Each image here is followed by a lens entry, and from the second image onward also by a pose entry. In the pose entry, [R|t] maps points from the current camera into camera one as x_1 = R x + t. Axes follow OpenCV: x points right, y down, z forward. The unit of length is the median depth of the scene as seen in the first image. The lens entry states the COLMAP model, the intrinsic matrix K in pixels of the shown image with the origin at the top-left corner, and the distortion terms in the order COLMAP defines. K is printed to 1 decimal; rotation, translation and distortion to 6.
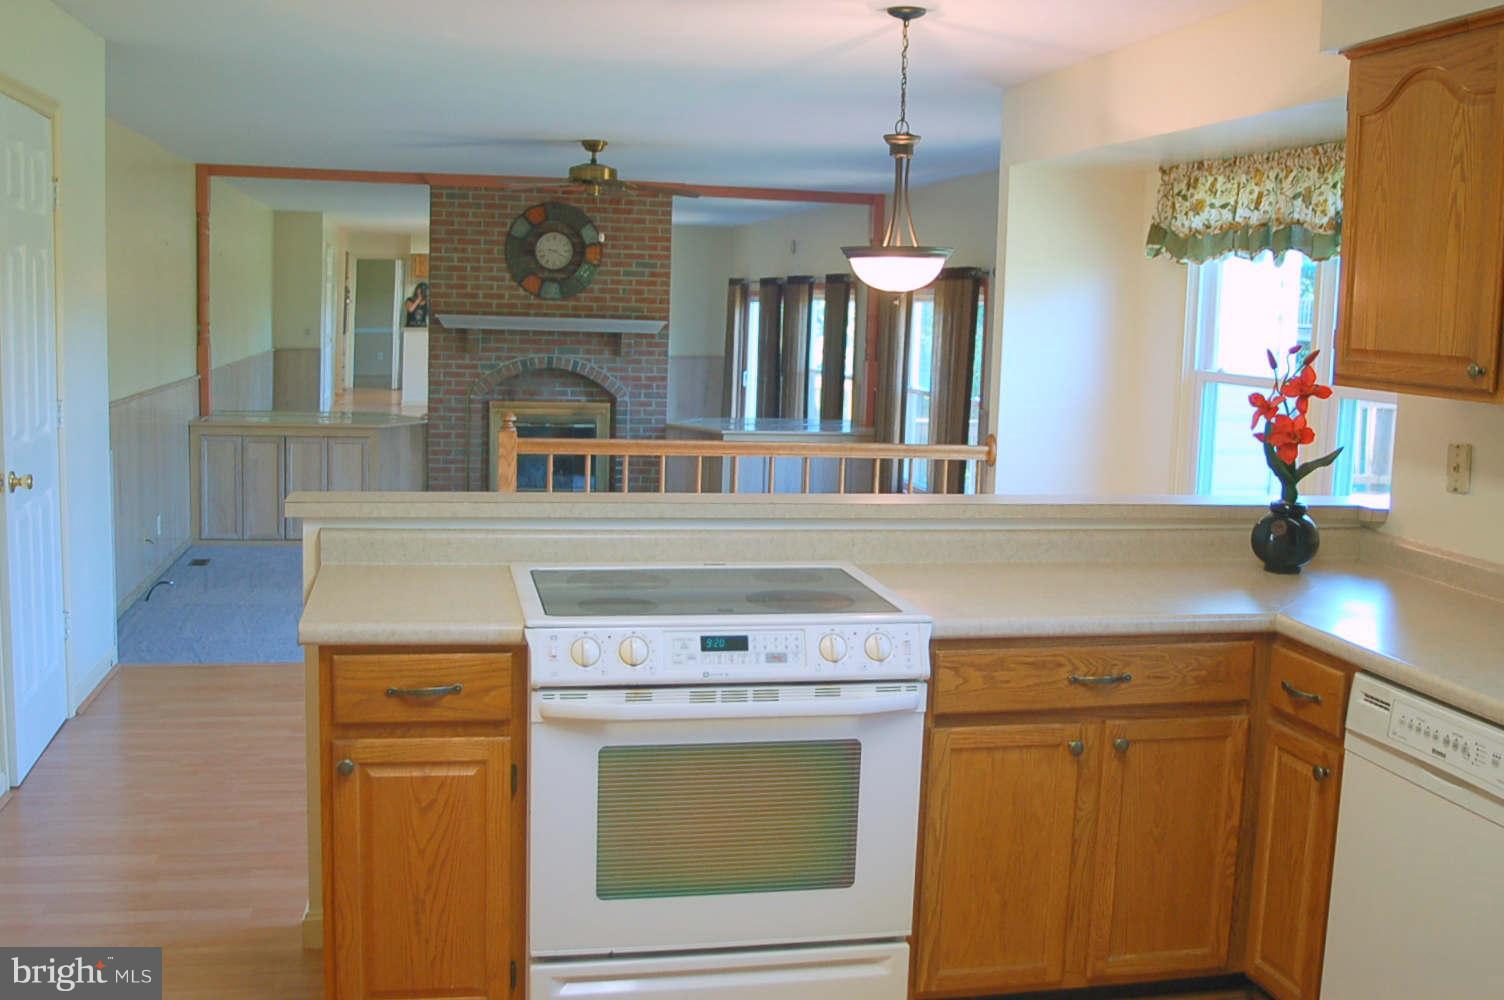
lens RADIAL K [[1490.5, 0, 751.0], [0, 1490.5, 497.6], [0, 0, 1]] dist [-0.090870, 0.000000]
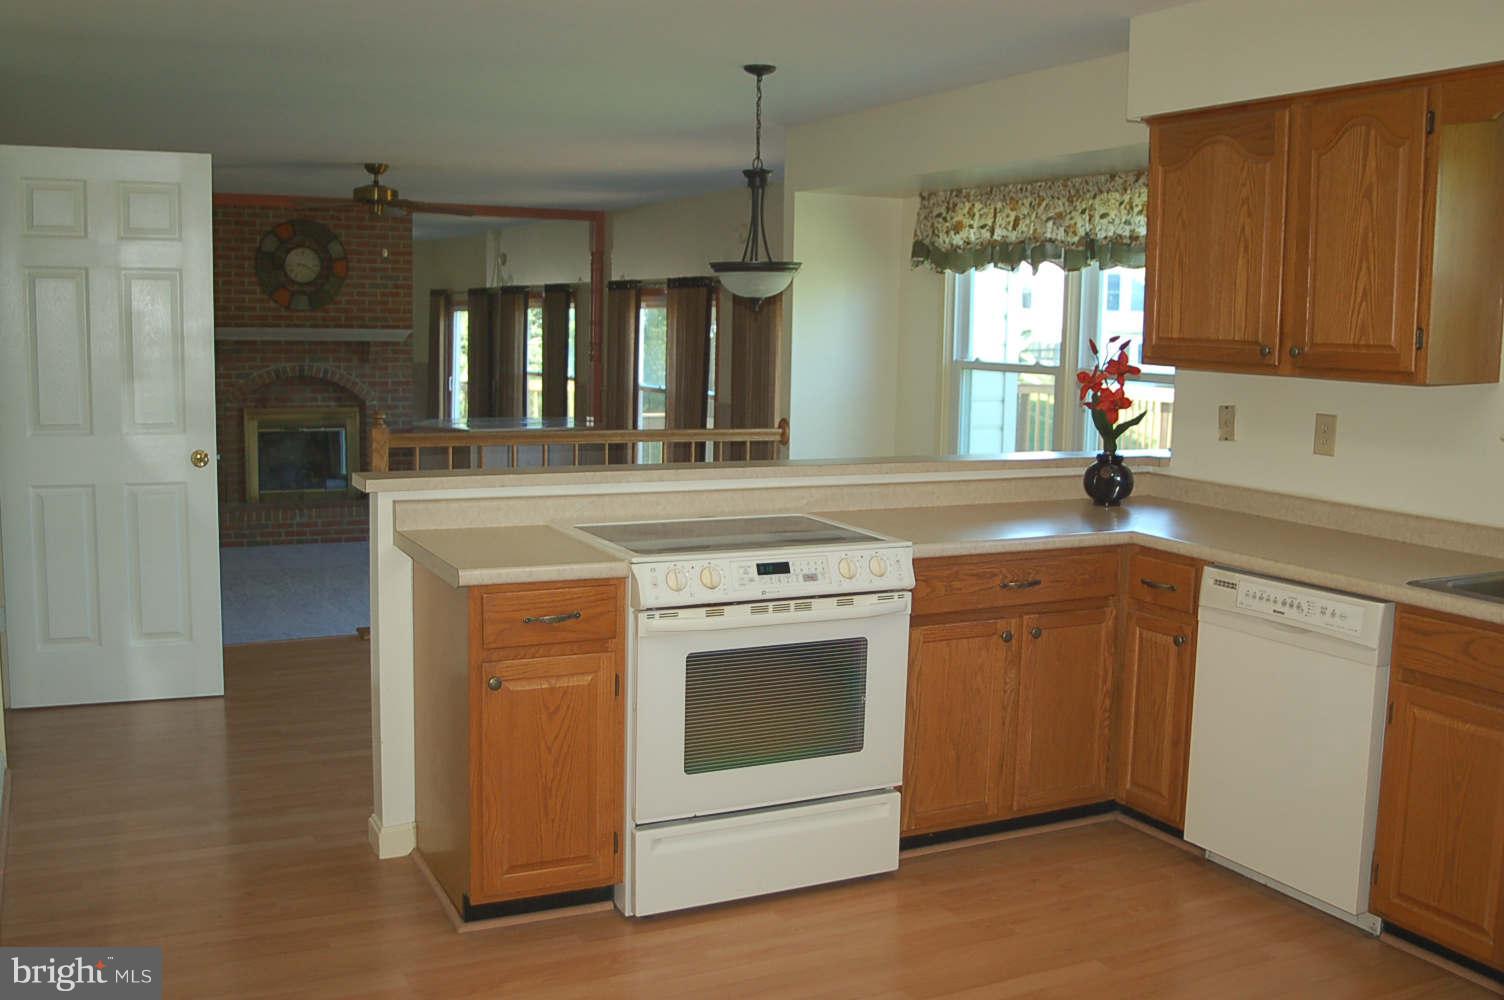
lens RADIAL K [[1421.9, 0, 741.3], [0, 1421.9, 497.6], [0, 0, 1]] dist [-0.099101, 0.000000]
pose [[0.968971, -0.043134, 0.243381, -0.159655], [0.042712, 0.999063, 0.007015, 0.011690], [-0.243455, 0.003597, 0.969905, -0.094924]]
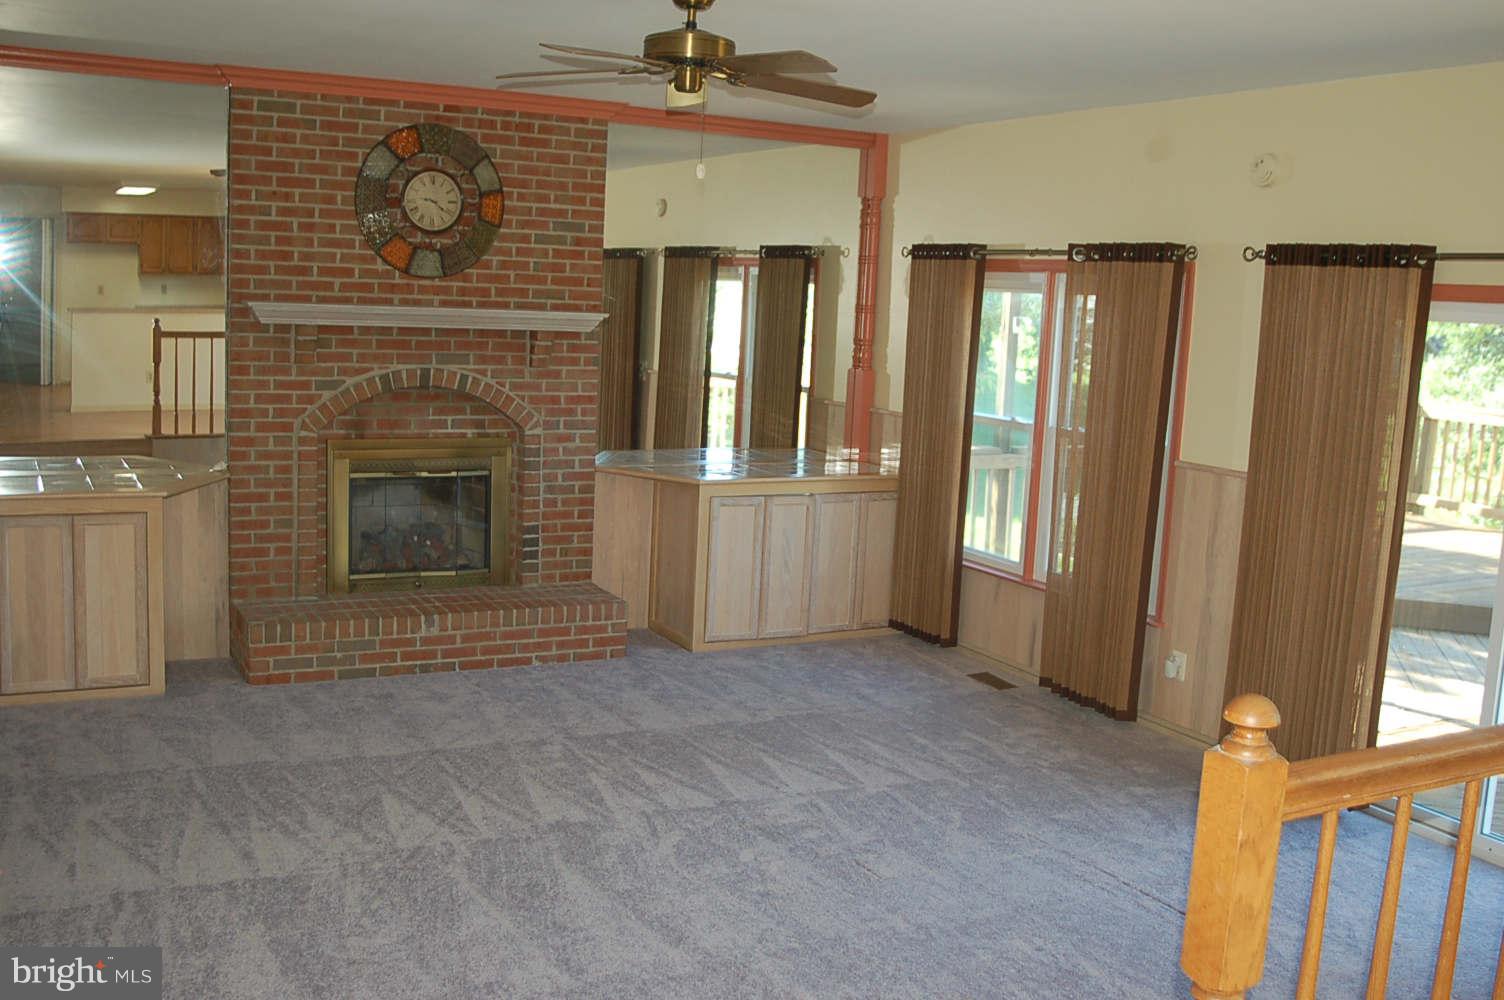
lens RADIAL K [[1421.9, 0, 759.0], [0, 1421.9, 506.1], [0, 0, 1]] dist [-0.099101, 0.000000]
pose [[0.960215, -0.029074, 0.277744, -0.336034], [0.020322, 0.999204, 0.034339, -0.107808], [-0.278521, -0.027328, 0.960041, 0.760512]]
